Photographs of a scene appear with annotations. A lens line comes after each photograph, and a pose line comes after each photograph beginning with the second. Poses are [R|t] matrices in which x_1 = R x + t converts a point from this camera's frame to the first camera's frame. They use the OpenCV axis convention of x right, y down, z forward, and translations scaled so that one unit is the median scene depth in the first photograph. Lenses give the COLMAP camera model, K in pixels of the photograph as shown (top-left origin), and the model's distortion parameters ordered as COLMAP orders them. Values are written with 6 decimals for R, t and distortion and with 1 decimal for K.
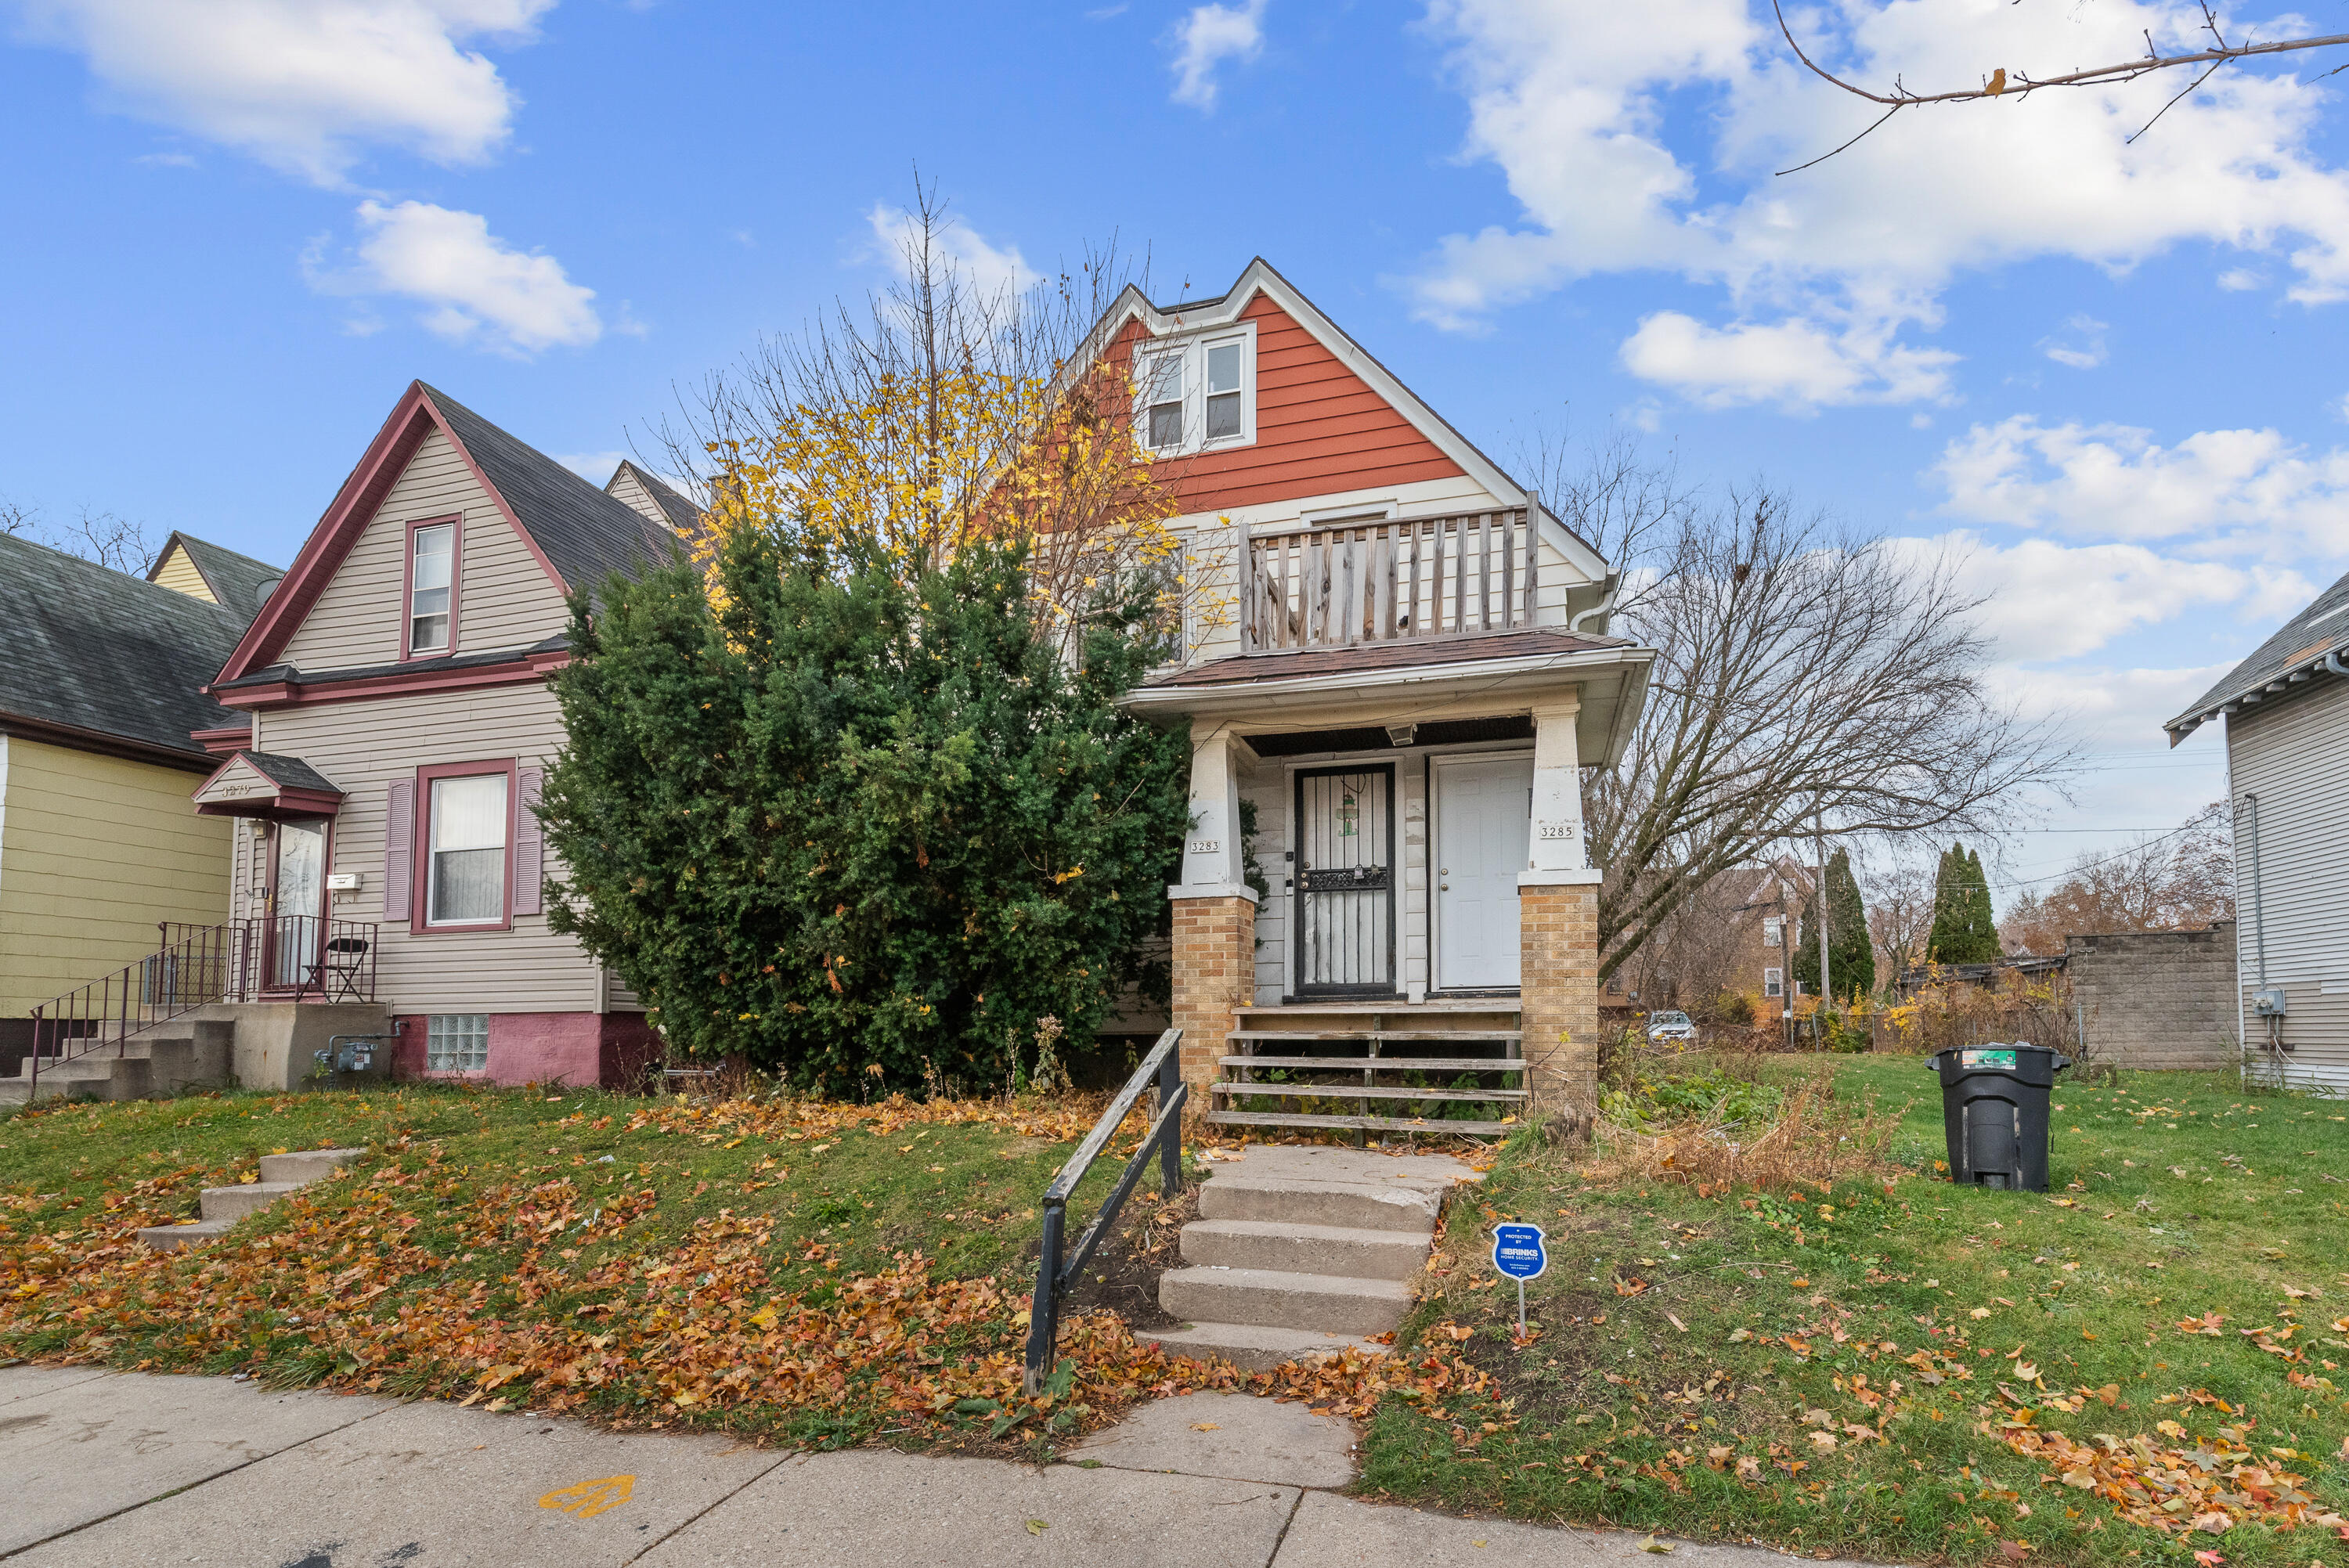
lens RADIAL K [[1031.1, 0, 1173.2], [0, 1031.1, 840.5], [0, 0, 1]] dist [0.001392, -0.000117]
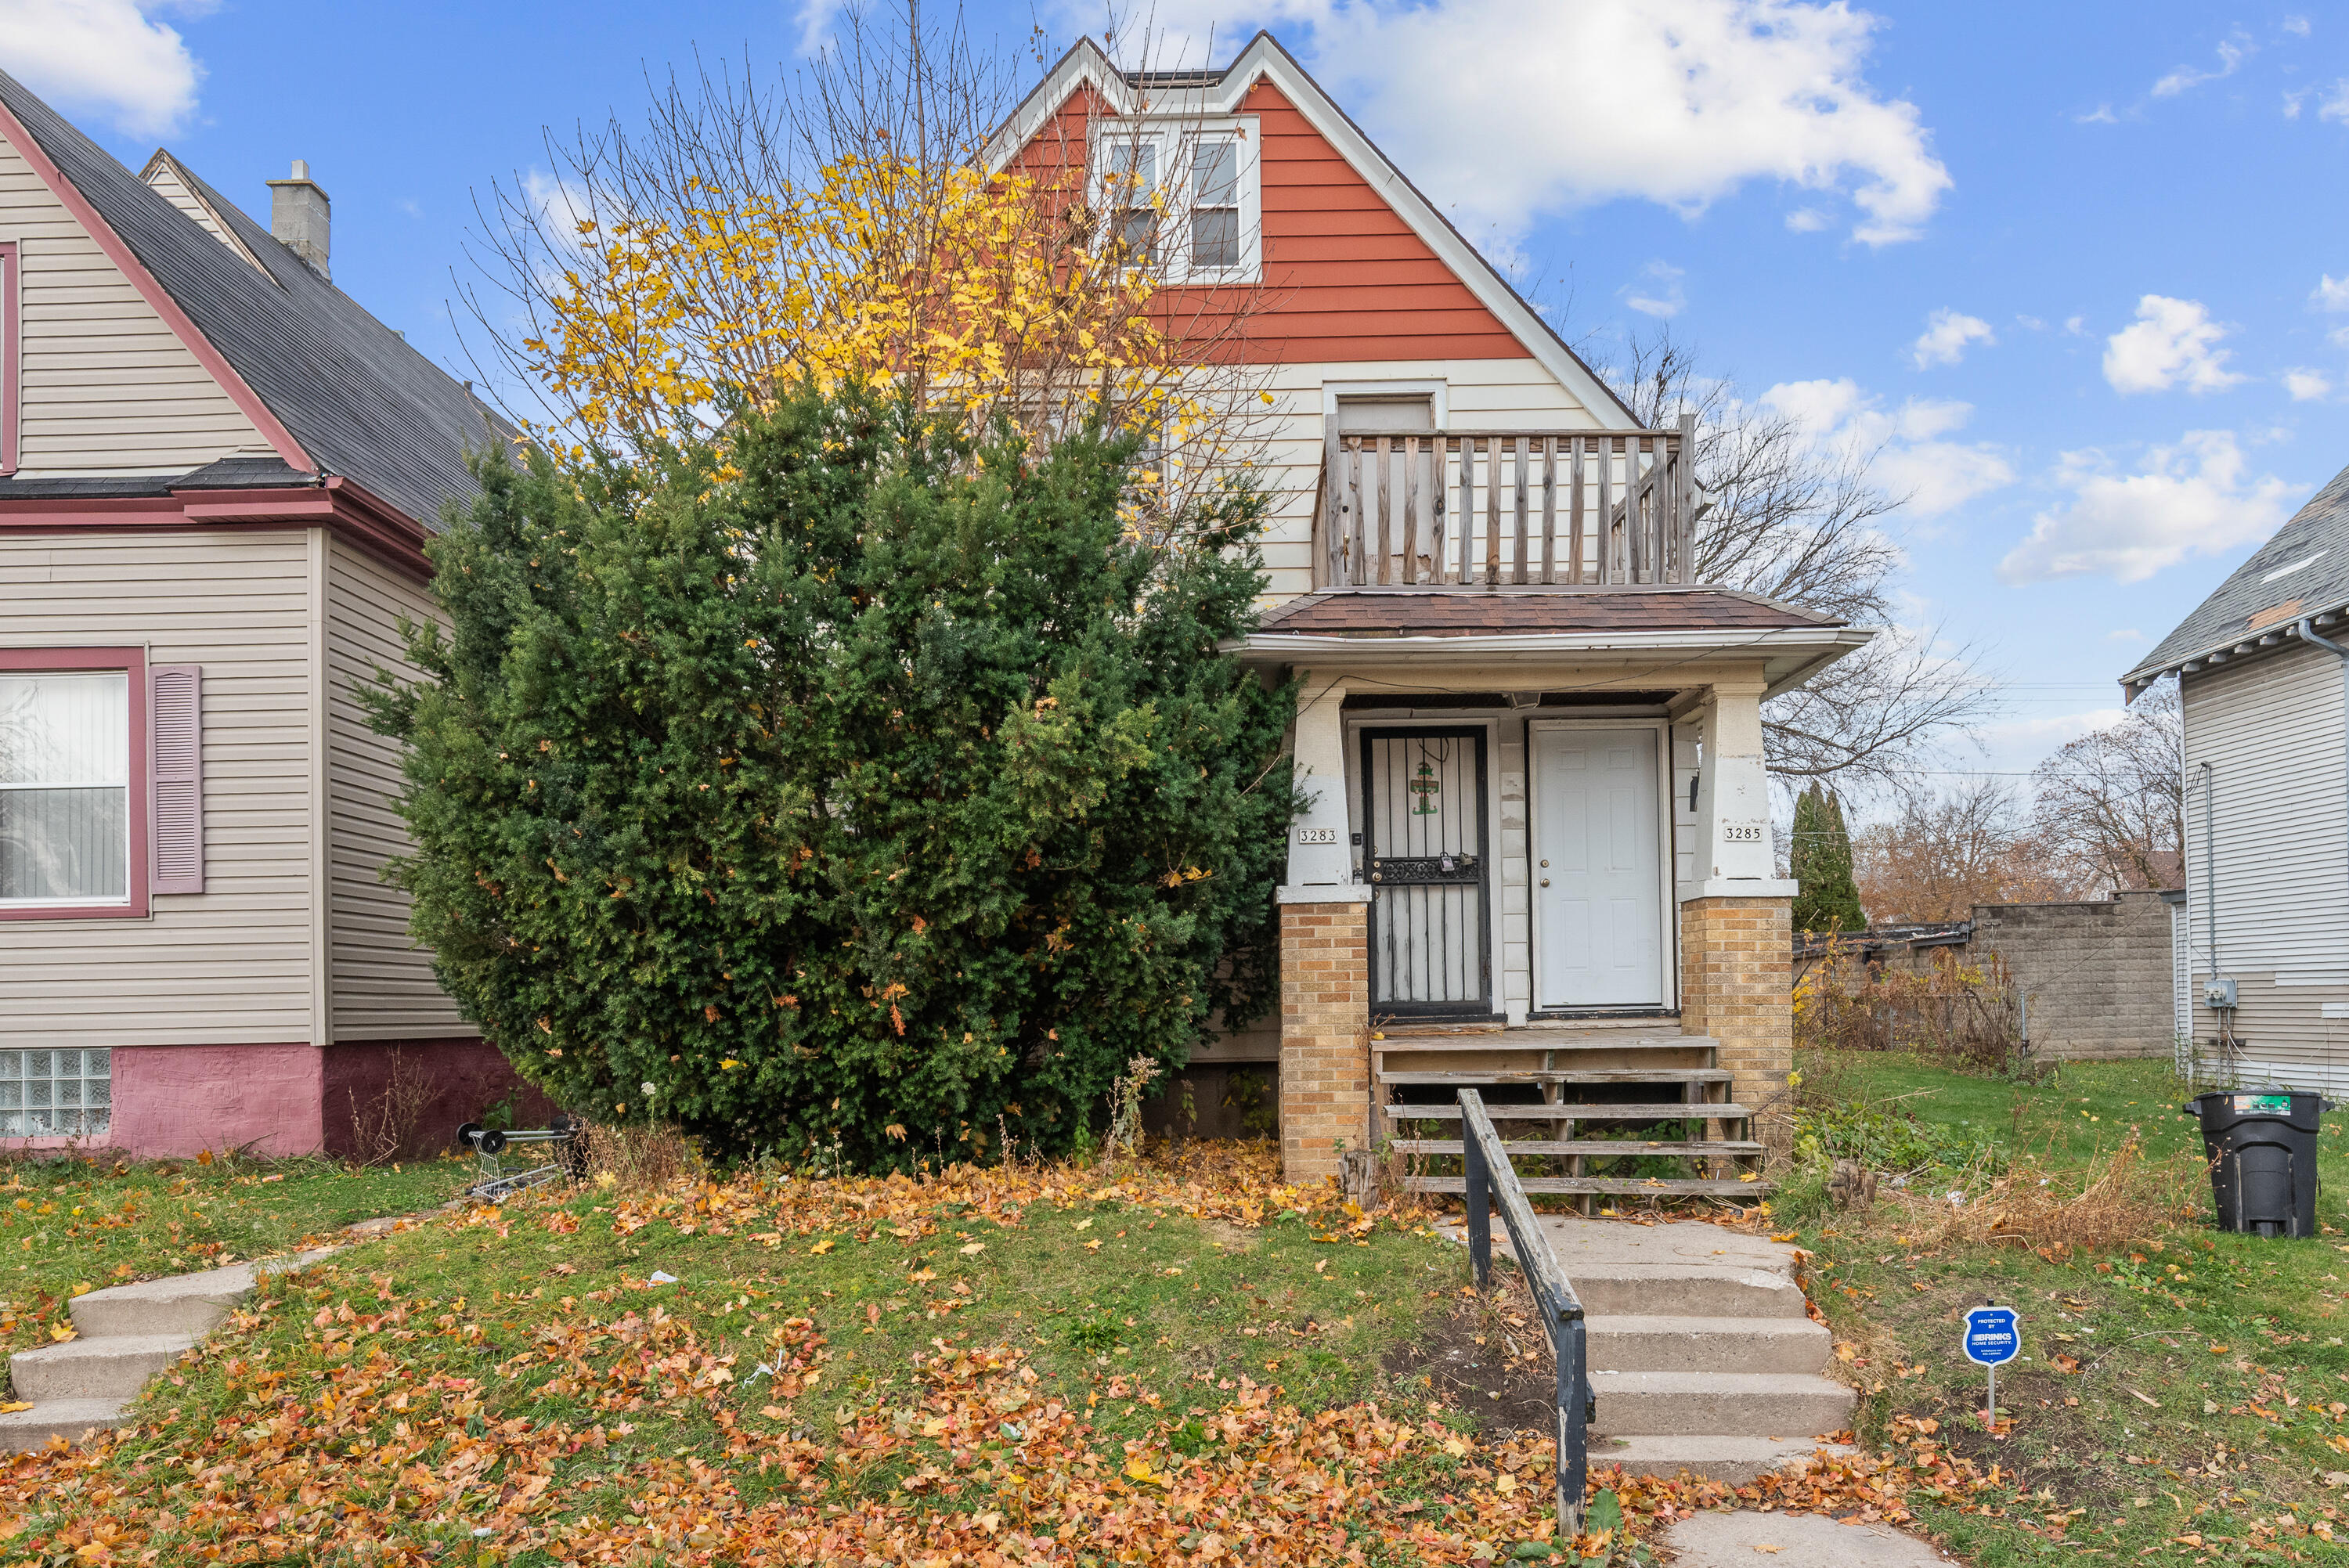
lens RADIAL K [[1452.8, 0, 1175.1], [0, 1452.8, 785.2], [0, 0, 1]] dist [-0.000260, 0.000901]
pose [[0.970295, 0.027814, 0.240321, -0.354317], [-0.033887, 0.999201, 0.021173, -0.054698], [-0.239540, -0.028688, 0.970463, -0.051741]]
